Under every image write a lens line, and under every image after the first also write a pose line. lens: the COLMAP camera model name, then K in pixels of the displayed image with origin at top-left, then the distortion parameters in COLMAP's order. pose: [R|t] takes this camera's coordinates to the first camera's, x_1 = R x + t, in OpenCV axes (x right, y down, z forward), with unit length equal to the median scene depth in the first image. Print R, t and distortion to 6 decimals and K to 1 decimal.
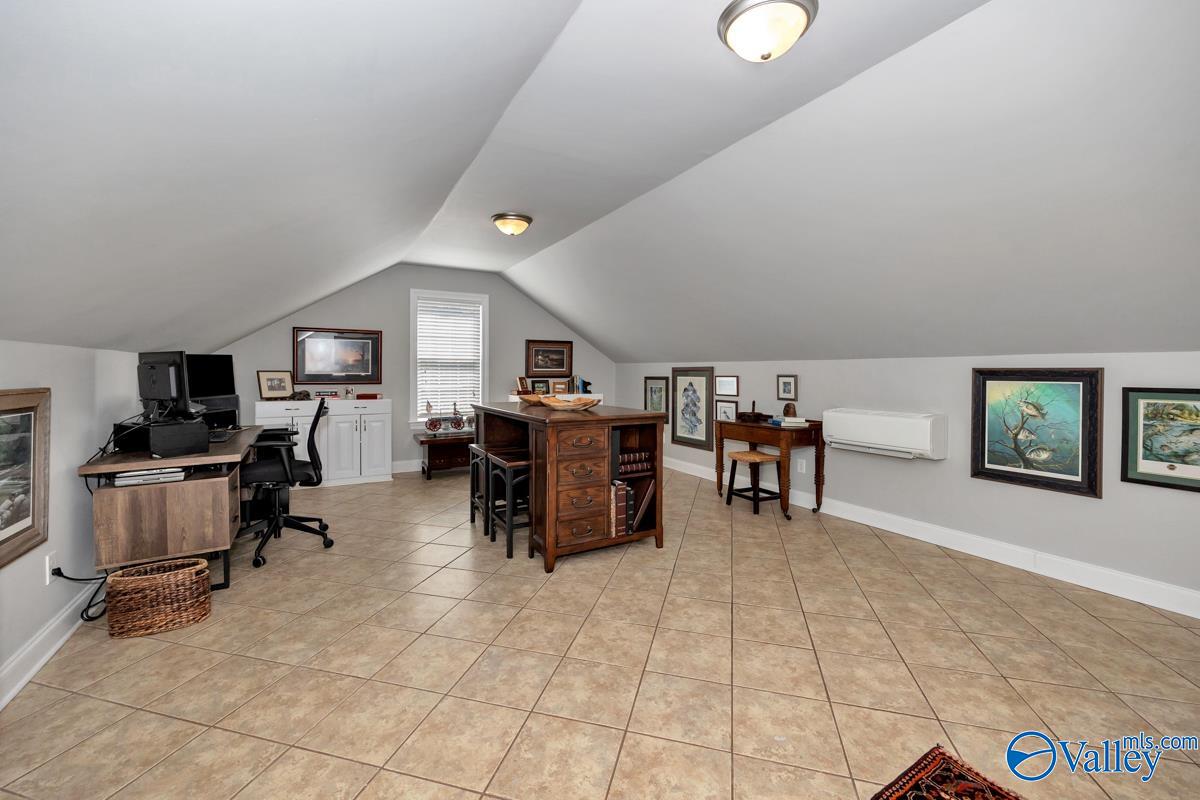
lens RADIAL K [[486.0, 0, 598.1], [0, 486.0, 376.0], [0, 0, 1]] dist [0.006768, 0.000070]
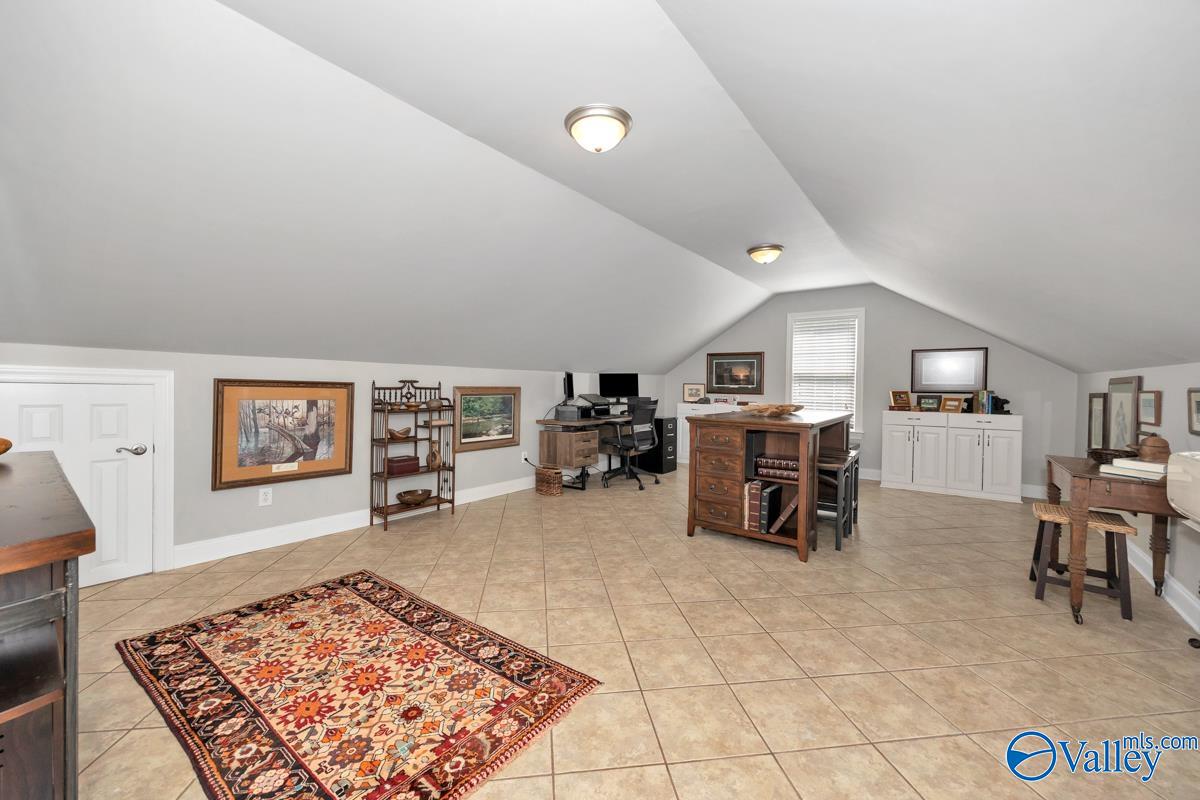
lens RADIAL K [[469.4, 0, 600.3], [0, 469.4, 393.0], [0, 0, 1]] dist [0.001528, -0.000043]
pose [[0.387357, 0.015909, -0.921793, 0.711813], [-0.018304, 0.999787, 0.009563, 0.011903], [0.921748, 0.013168, 0.387566, 0.219037]]
